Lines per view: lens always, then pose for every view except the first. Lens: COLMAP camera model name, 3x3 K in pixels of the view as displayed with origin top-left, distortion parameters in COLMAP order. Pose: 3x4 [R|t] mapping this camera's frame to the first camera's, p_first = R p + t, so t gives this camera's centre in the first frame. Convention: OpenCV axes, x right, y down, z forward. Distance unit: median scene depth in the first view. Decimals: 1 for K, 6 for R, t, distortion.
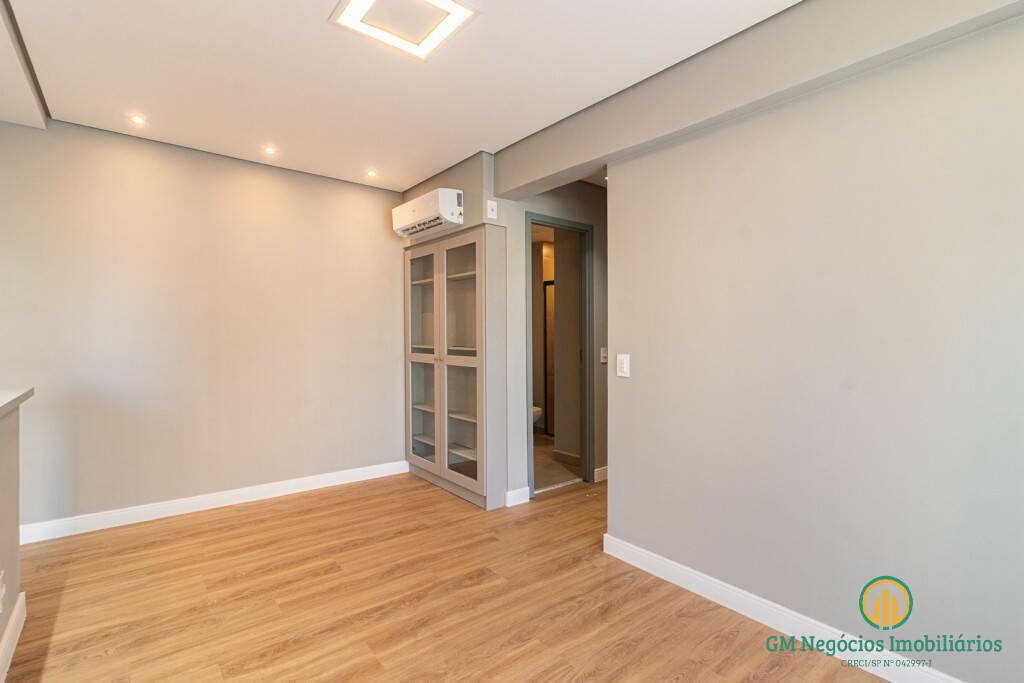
lens RADIAL K [[470.6, 0, 506.4], [0, 470.6, 349.1], [0, 0, 1]] dist [0.003332, -0.000482]
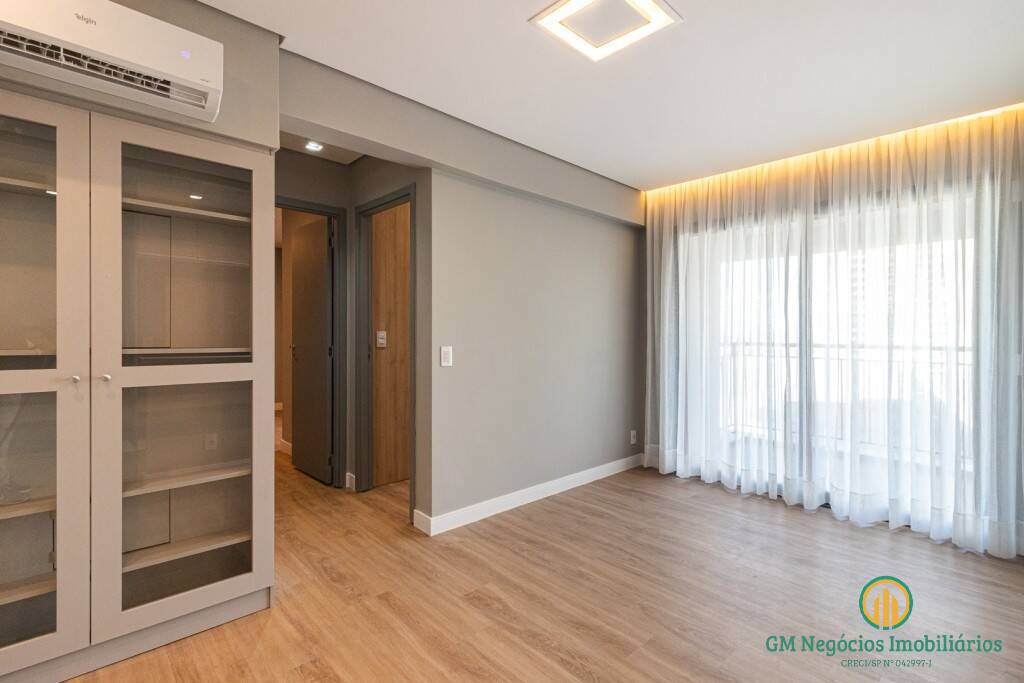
lens RADIAL K [[470.6, 0, 509.0], [0, 470.6, 321.5], [0, 0, 1]] dist [0.003332, -0.000482]
pose [[-0.073273, 0.017152, 0.997164, -0.920888], [0.012468, 0.999790, -0.016281, -0.029518], [-0.997234, 0.011240, -0.073472, 0.965329]]
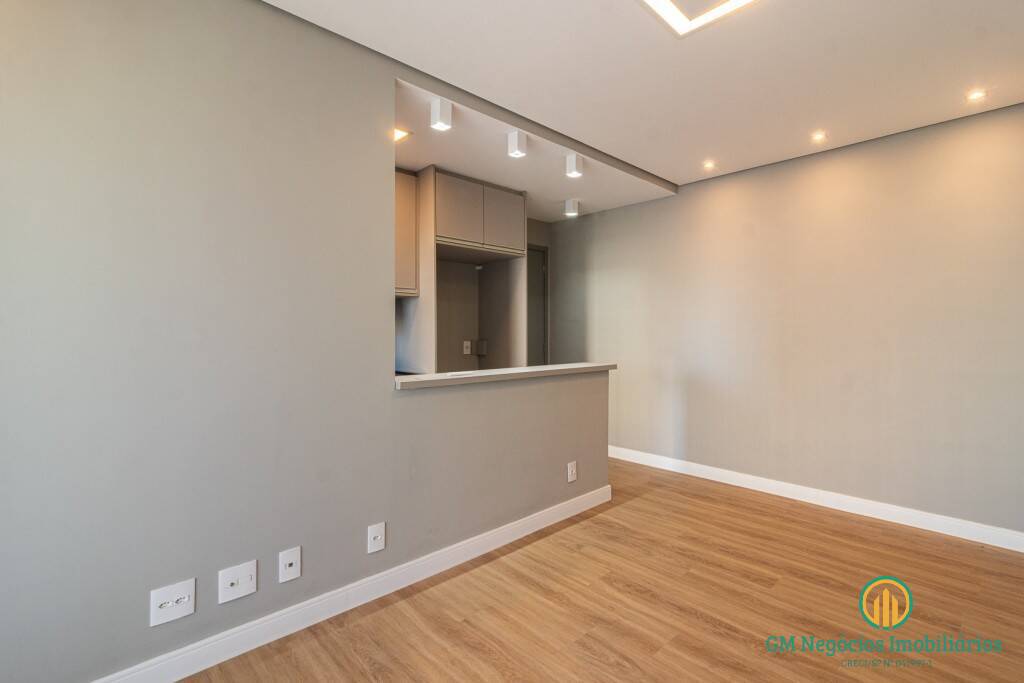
lens RADIAL K [[470.6, 0, 509.9], [0, 470.6, 336.9], [0, 0, 1]] dist [0.003332, -0.000482]
pose [[0.082788, 0.003032, -0.996563, 0.506419], [-0.024538, 0.999698, 0.001003, -0.005843], [0.996265, 0.024371, 0.082838, 0.401804]]
